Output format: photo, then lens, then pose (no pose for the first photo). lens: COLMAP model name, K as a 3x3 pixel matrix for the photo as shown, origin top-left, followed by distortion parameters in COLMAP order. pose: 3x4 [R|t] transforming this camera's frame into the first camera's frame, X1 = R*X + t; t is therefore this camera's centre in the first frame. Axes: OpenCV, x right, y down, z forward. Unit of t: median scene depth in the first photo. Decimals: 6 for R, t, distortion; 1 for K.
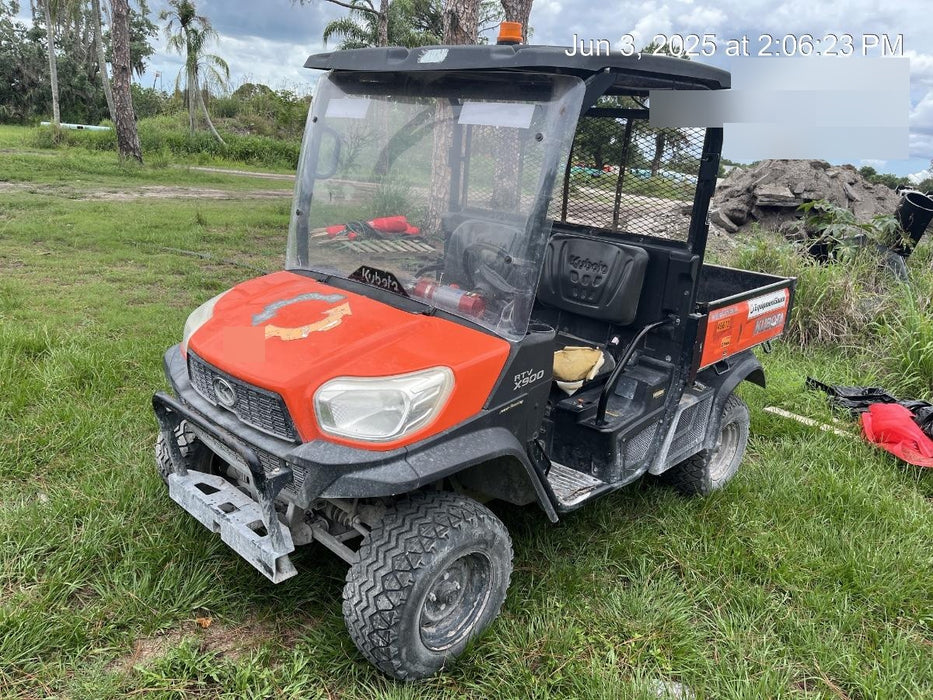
lens RADIAL K [[706.9, 0, 472.2], [0, 706.9, 358.4], [0, 0, 1]] dist [0.015179, -0.007900]
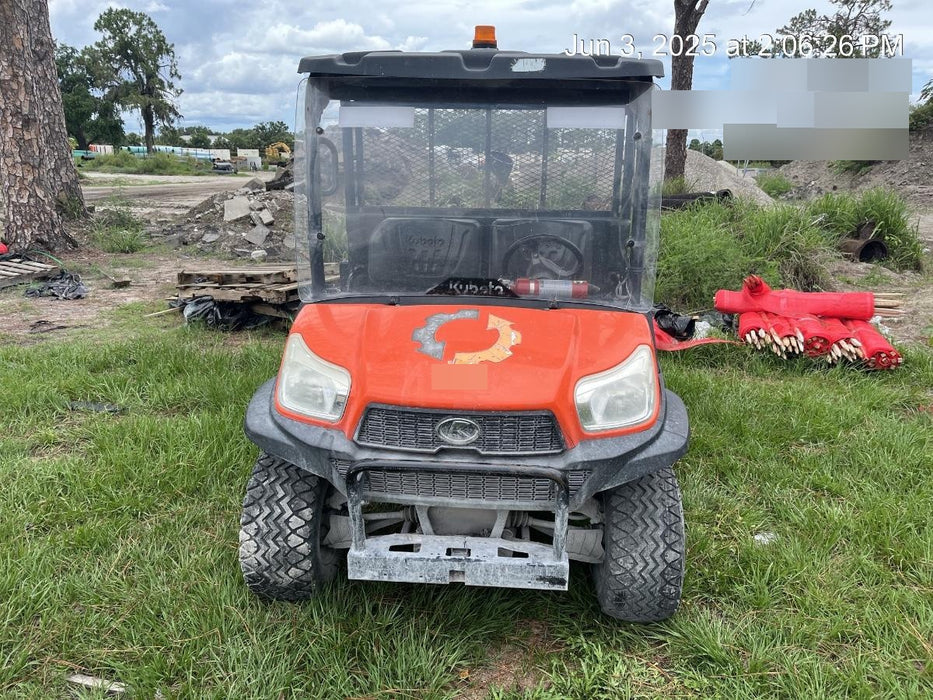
lens RADIAL K [[706.9, 0, 472.2], [0, 706.9, 358.4], [0, 0, 1]] dist [0.015179, -0.007900]
pose [[0.776409, -0.256383, 0.575722, -0.834505], [0.233236, 0.965543, 0.115442, -0.148464], [-0.585482, 0.044649, 0.809455, 0.218141]]
